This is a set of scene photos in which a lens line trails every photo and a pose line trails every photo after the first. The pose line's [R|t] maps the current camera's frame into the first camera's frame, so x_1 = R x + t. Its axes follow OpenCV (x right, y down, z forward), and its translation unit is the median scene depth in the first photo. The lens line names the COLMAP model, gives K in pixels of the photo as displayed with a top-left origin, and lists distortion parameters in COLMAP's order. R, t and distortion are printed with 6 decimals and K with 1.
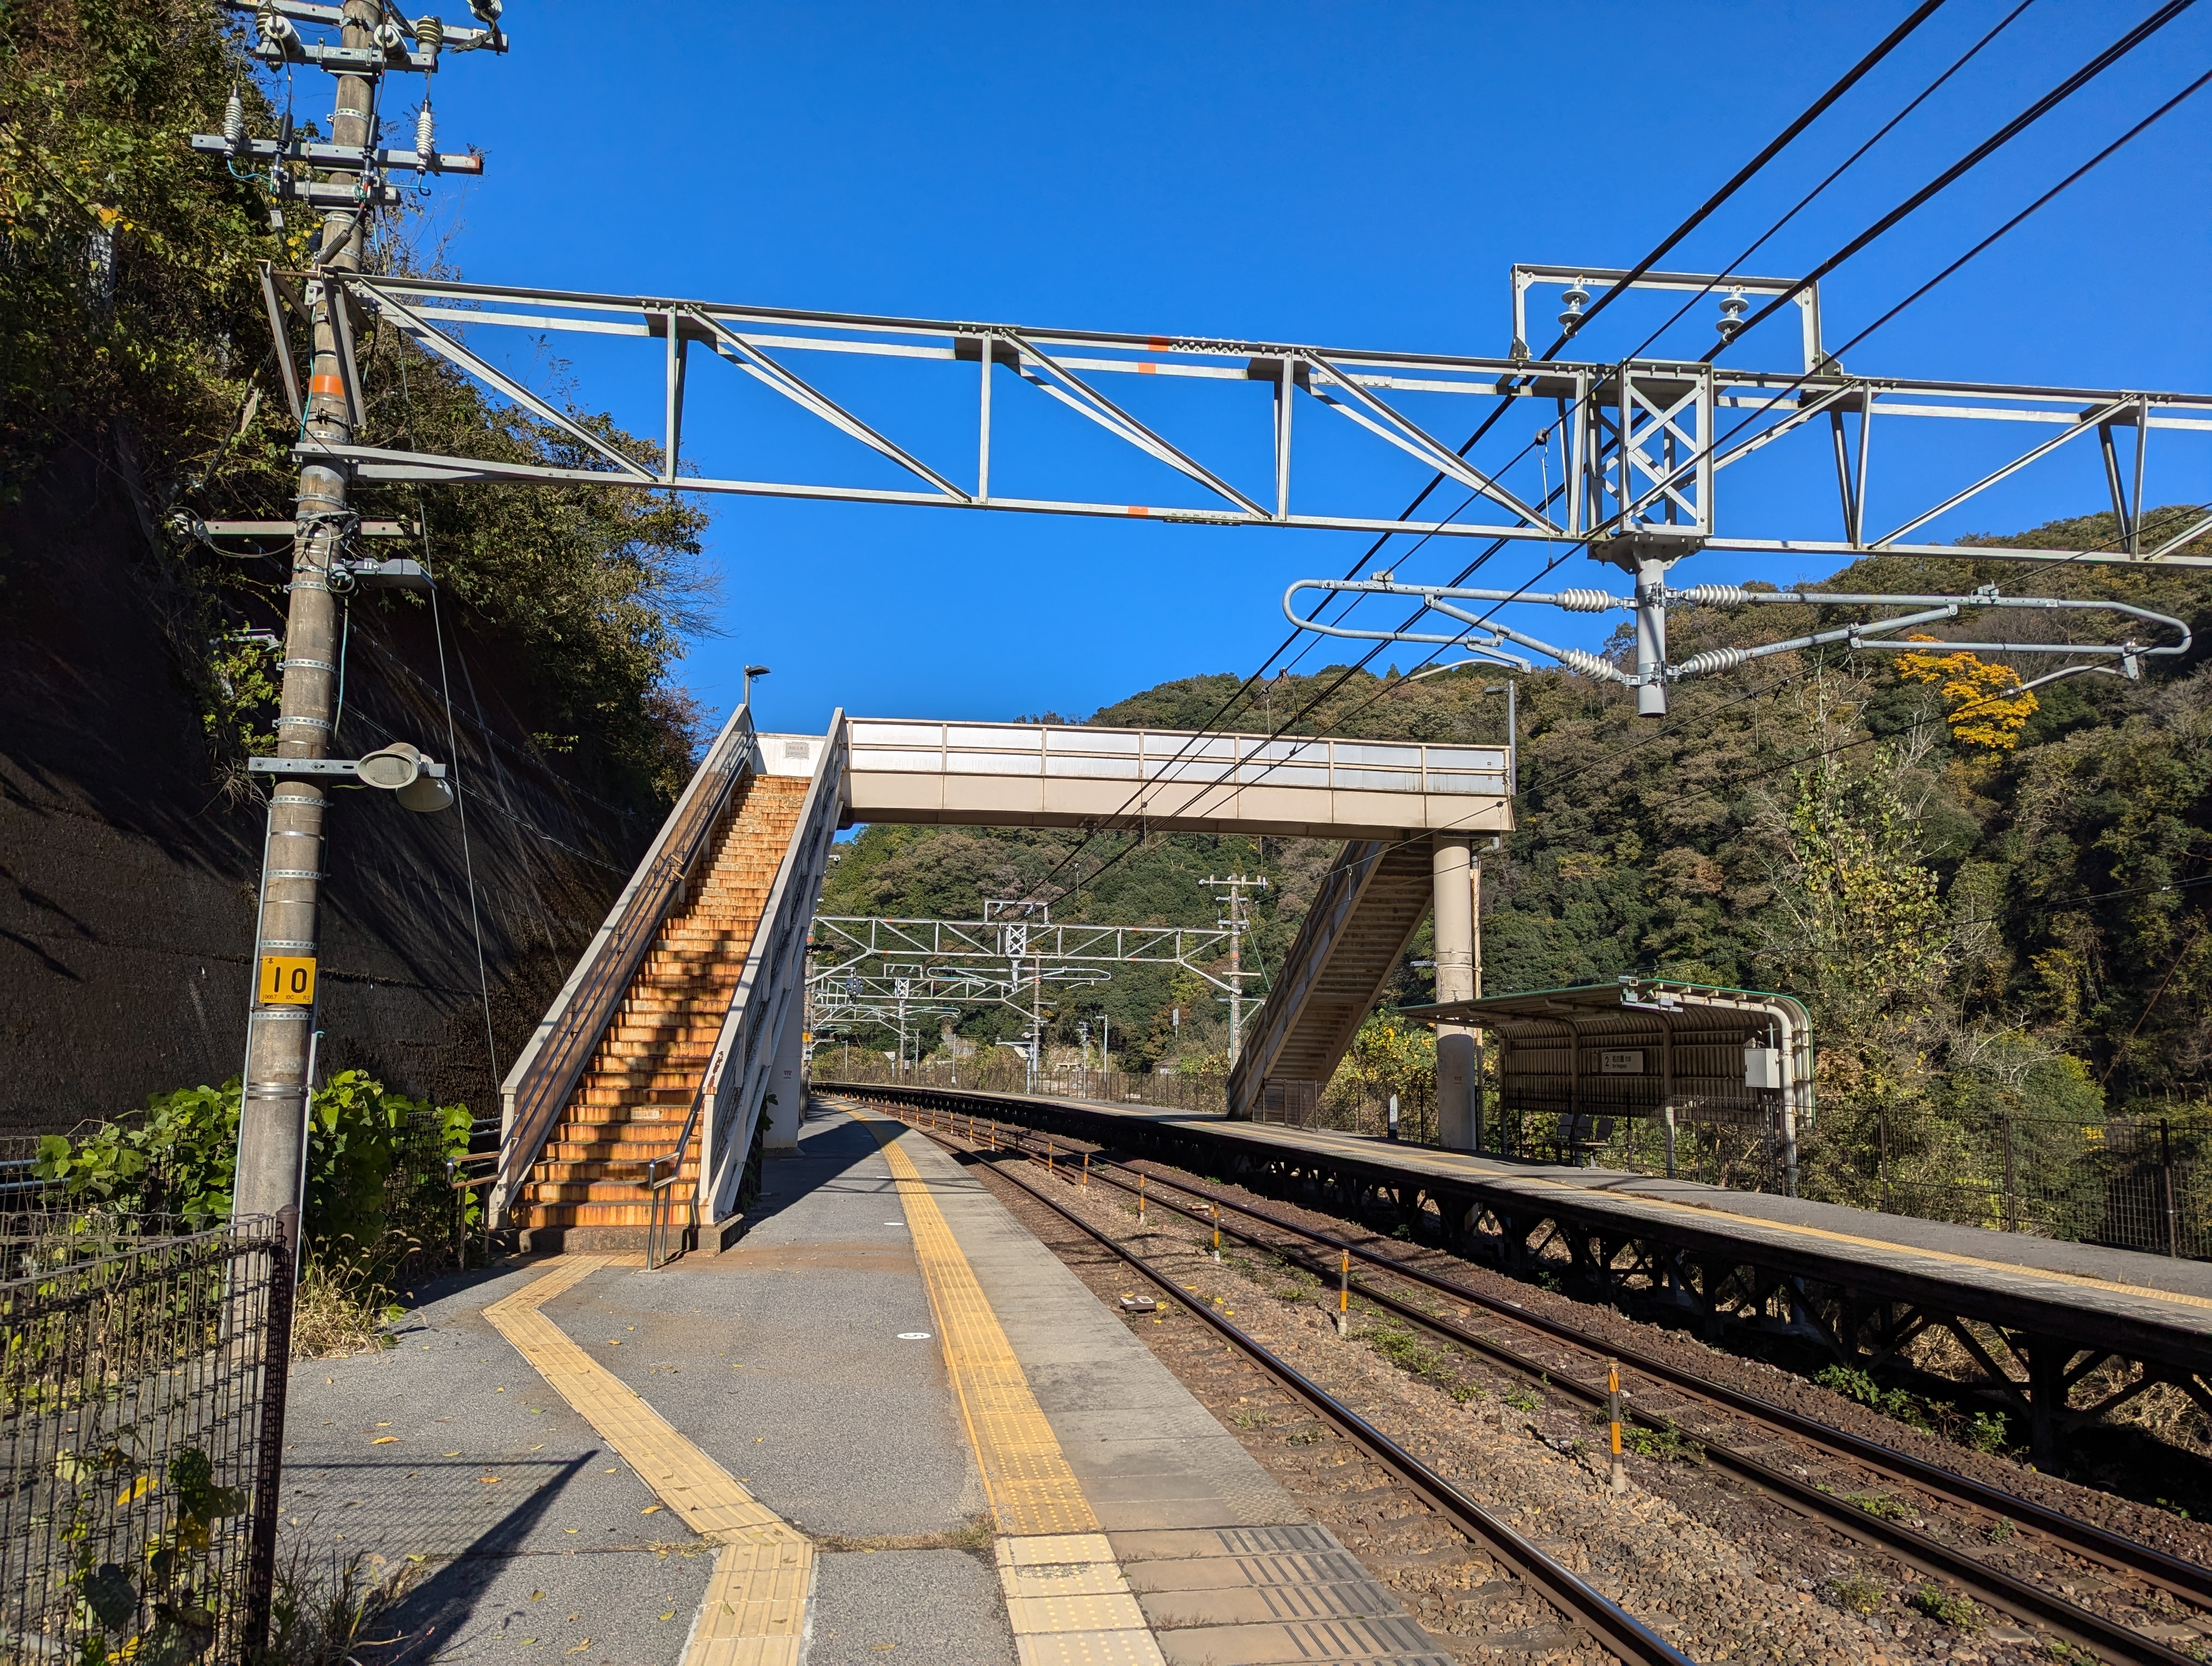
lens RADIAL K [[1461.4, 0, 1100.6], [0, 1461.4, 837.6], [0, 0, 1]] dist [0.080773, -0.042495]
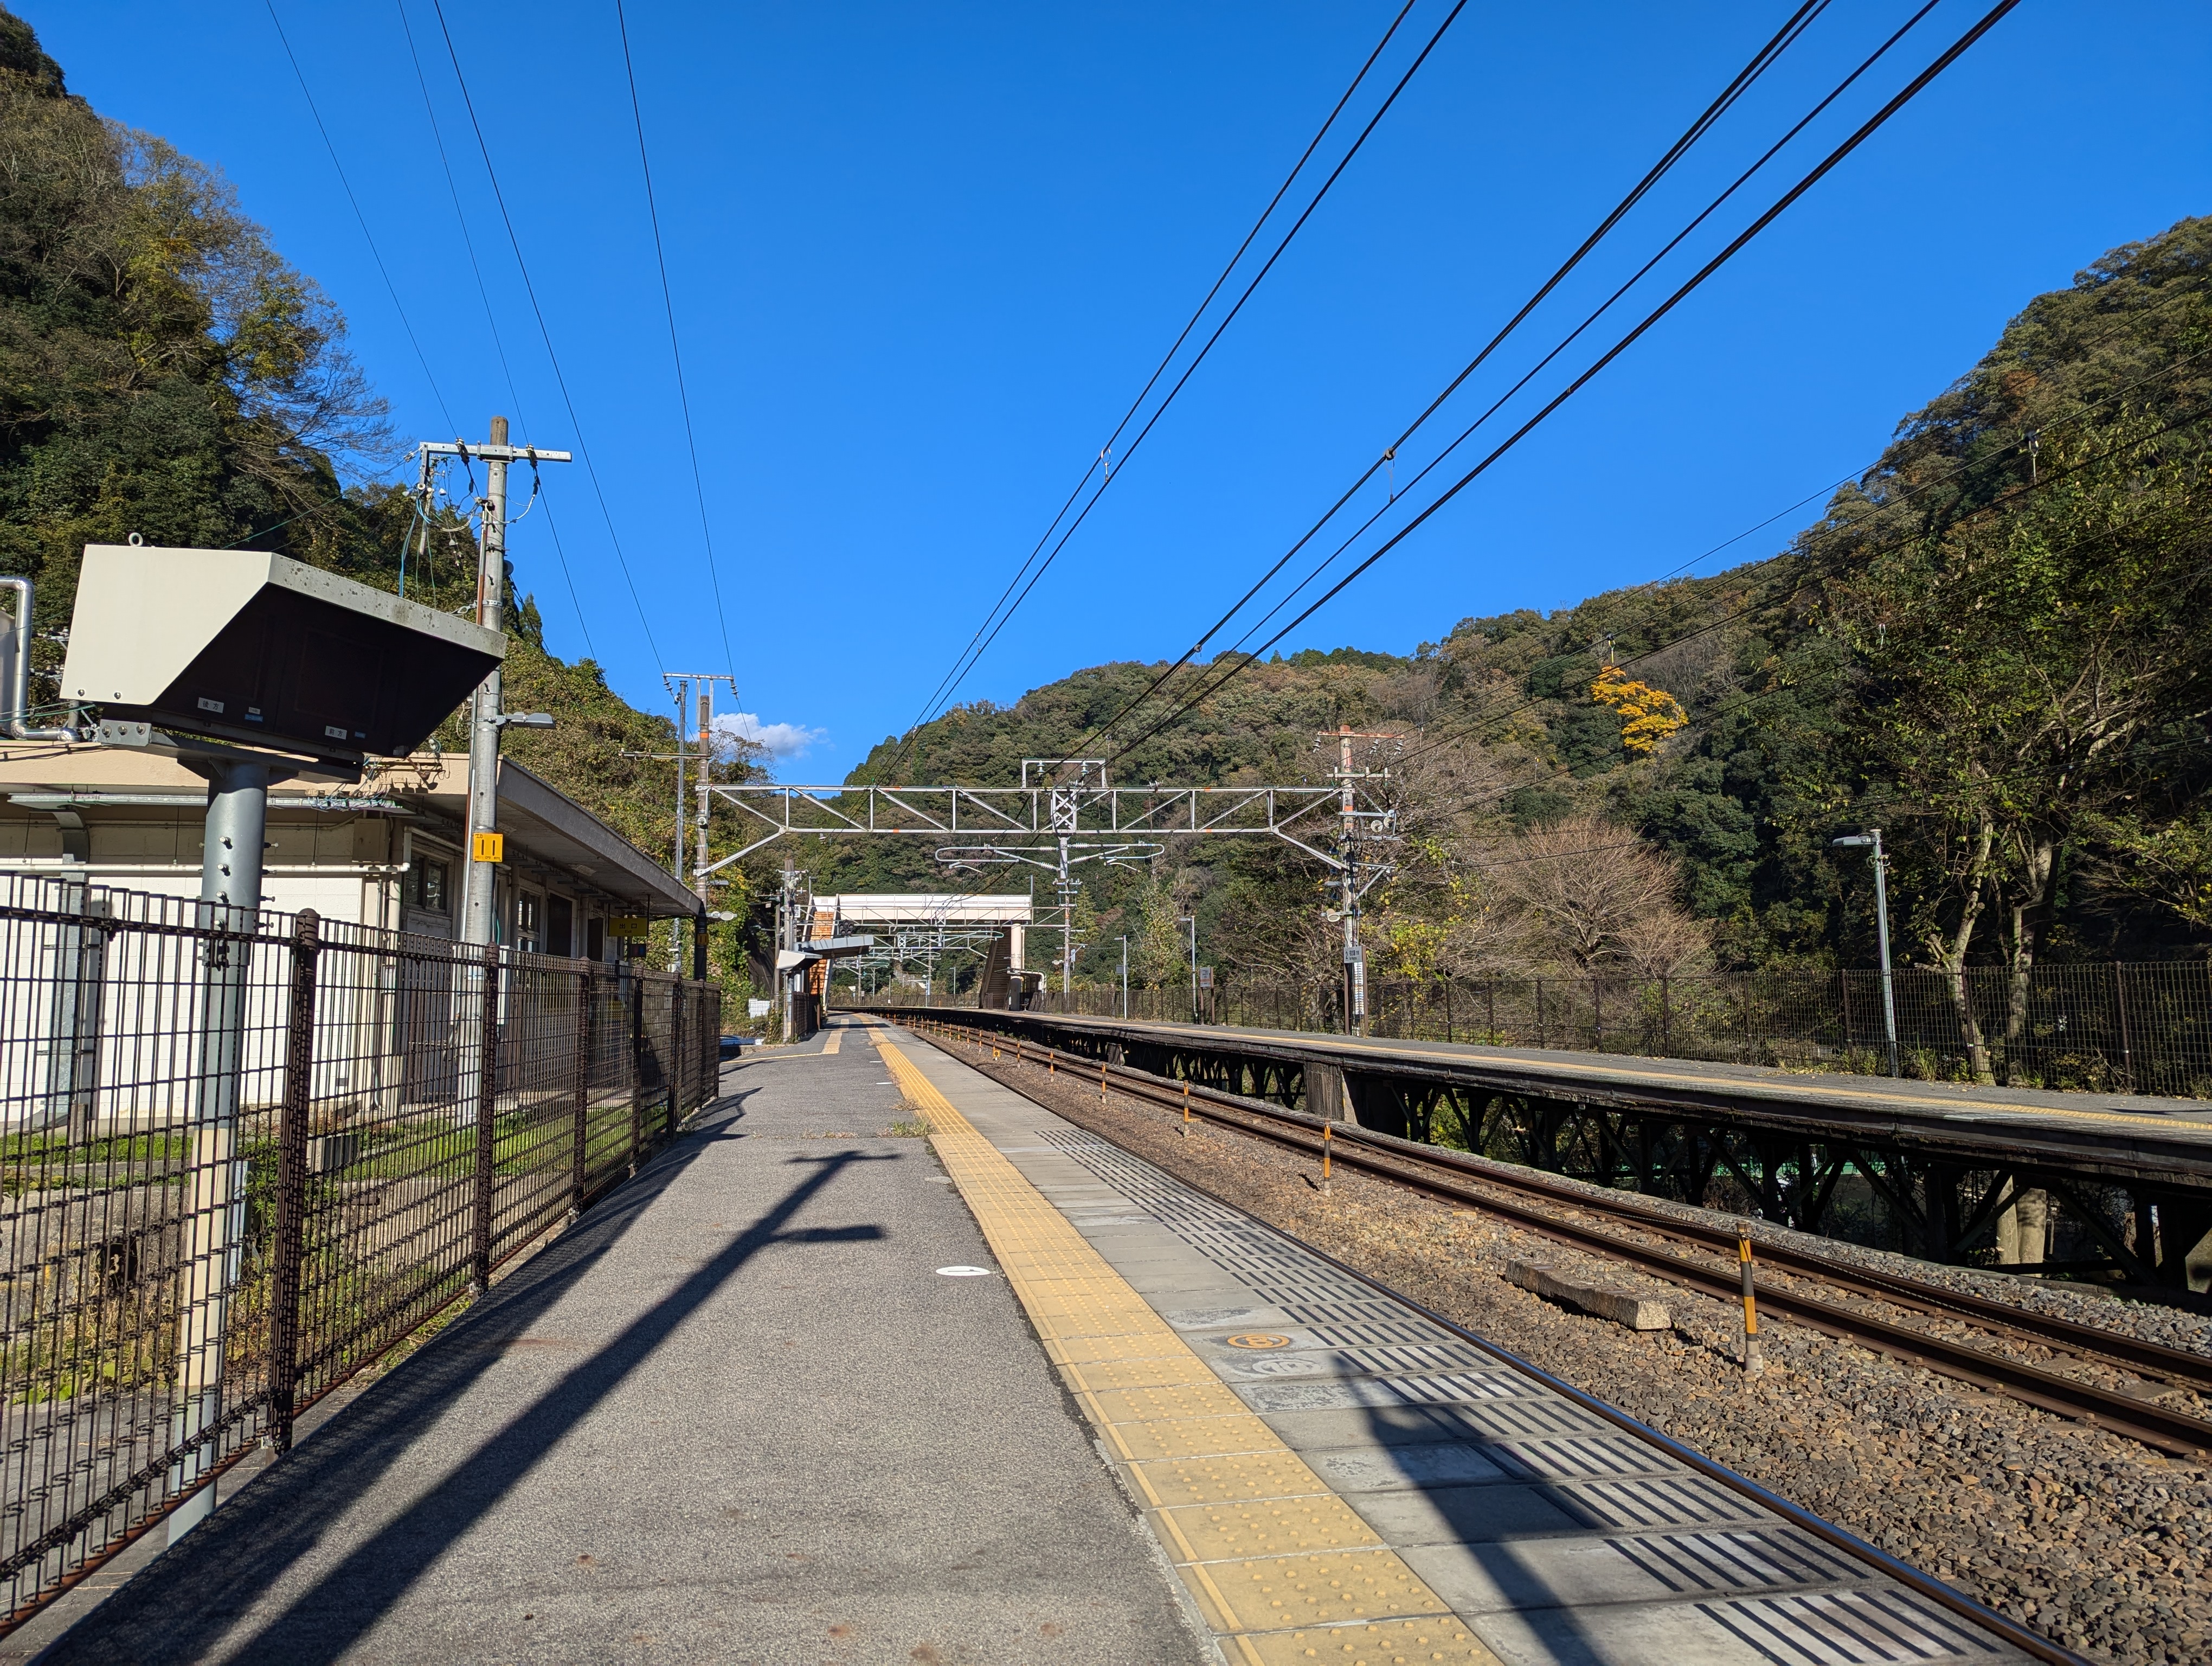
lens RADIAL K [[1461.4, 0, 1104.5], [0, 1461.4, 834.0], [0, 0, 1]] dist [0.080773, -0.042495]
pose [[0.999488, -0.011611, 0.029817, 0.049442], [0.010279, 0.998960, 0.044425, -0.050718], [-0.030302, -0.044096, 0.998568, -0.346827]]
